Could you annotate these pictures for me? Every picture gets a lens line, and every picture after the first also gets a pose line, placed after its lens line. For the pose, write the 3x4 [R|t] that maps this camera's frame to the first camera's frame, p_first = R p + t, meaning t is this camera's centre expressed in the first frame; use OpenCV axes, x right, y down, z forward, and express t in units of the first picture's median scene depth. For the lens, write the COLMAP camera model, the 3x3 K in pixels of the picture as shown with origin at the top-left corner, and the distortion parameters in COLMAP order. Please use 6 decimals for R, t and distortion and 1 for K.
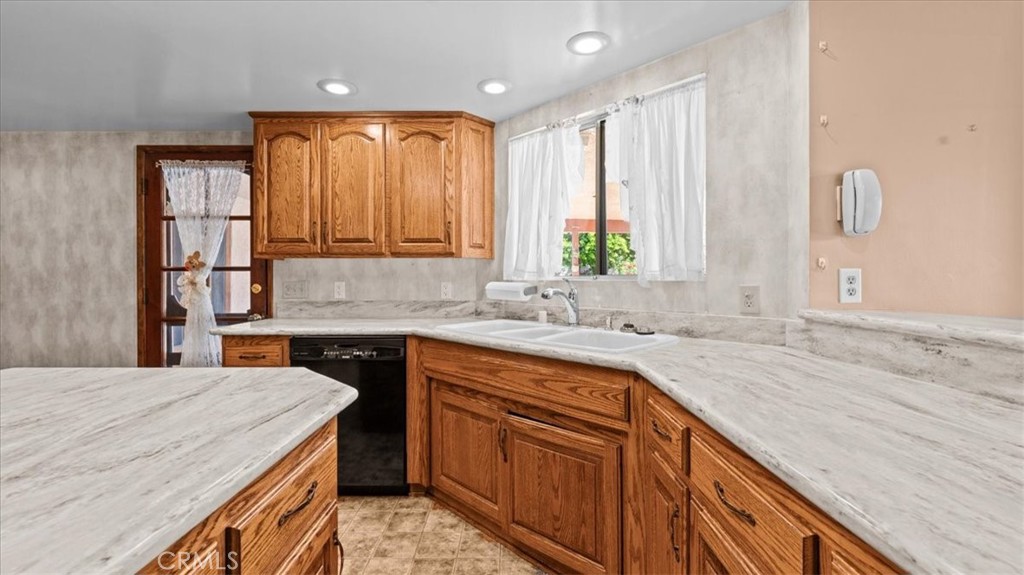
lens RADIAL K [[418.3, 0, 513.1], [0, 418.3, 282.0], [0, 0, 1]] dist [-0.000127, -0.000523]
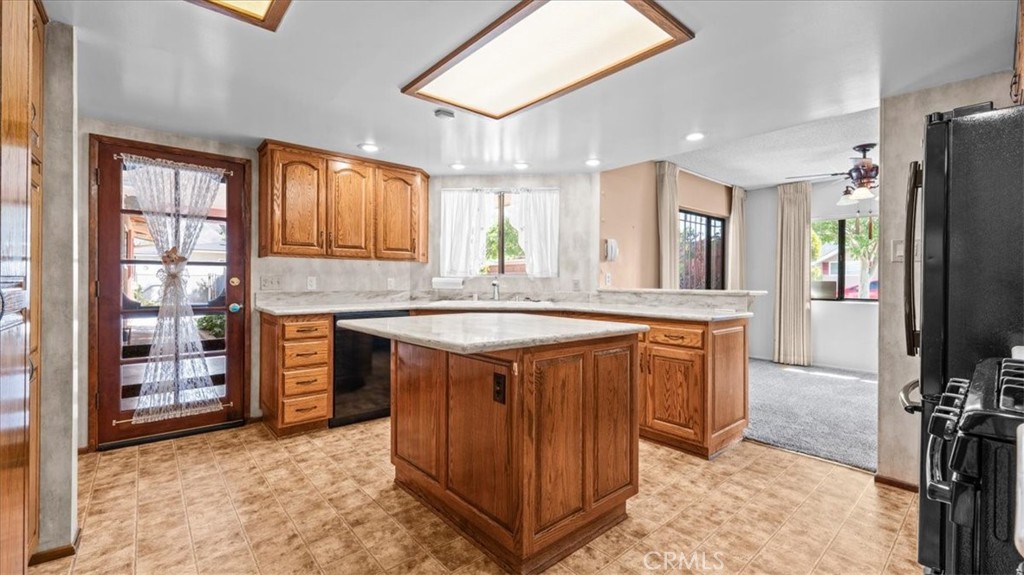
lens RADIAL K [[418.3, 0, 513.1], [0, 418.3, 282.0], [0, 0, 1]] dist [-0.000127, -0.000523]
pose [[0.757967, 0.001614, 0.652291, -0.798746], [-0.002268, 0.999997, 0.000160, 0.014887], [-0.652289, -0.001601, 0.757969, -0.378325]]
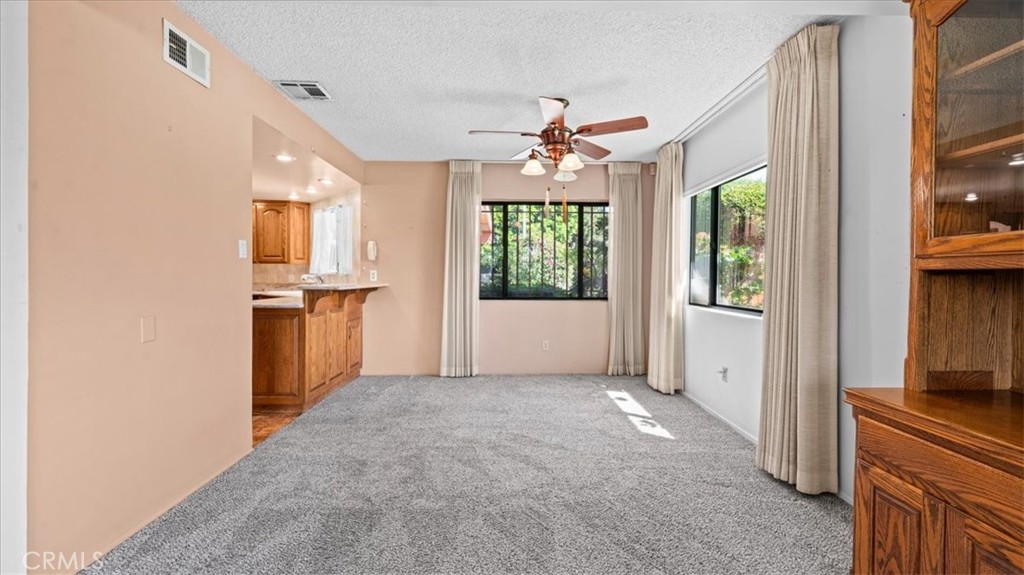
lens RADIAL K [[418.3, 0, 513.1], [0, 418.3, 282.0], [0, 0, 1]] dist [-0.000127, -0.000523]
pose [[0.999821, 0.008782, 0.016749, 0.972694], [-0.008877, 0.999945, 0.005596, 0.016551], [-0.016699, -0.005744, 0.999844, -1.208363]]
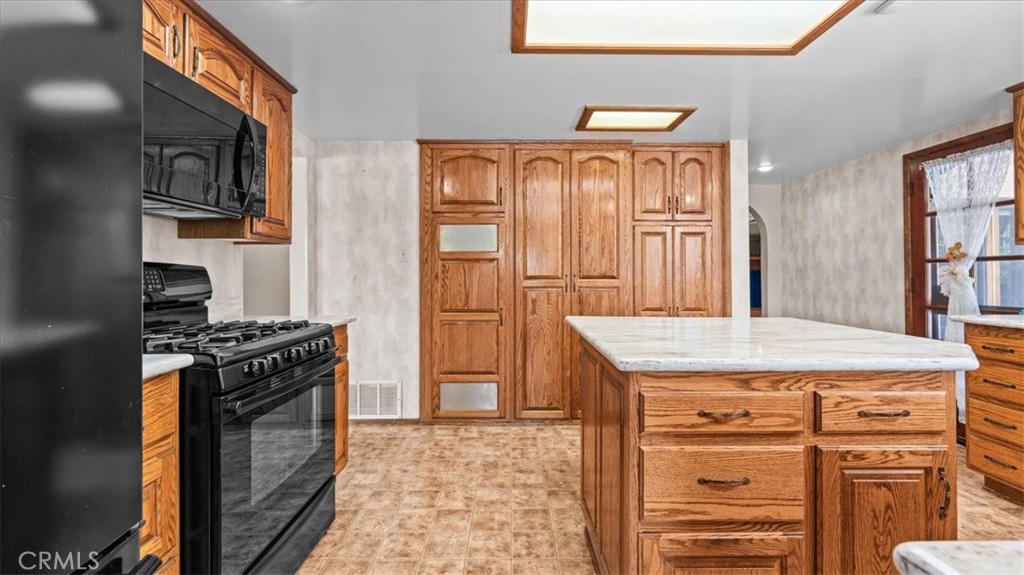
lens RADIAL K [[419.6, 0, 514.4], [0, 419.6, 266.9], [0, 0, 1]] dist [0.000303, 0.000067]
pose [[-0.000045, -0.019720, -0.999806, 0.266253], [-0.005652, 0.999790, -0.019720, 0.012741], [0.999984, 0.005650, -0.000157, -0.081658]]
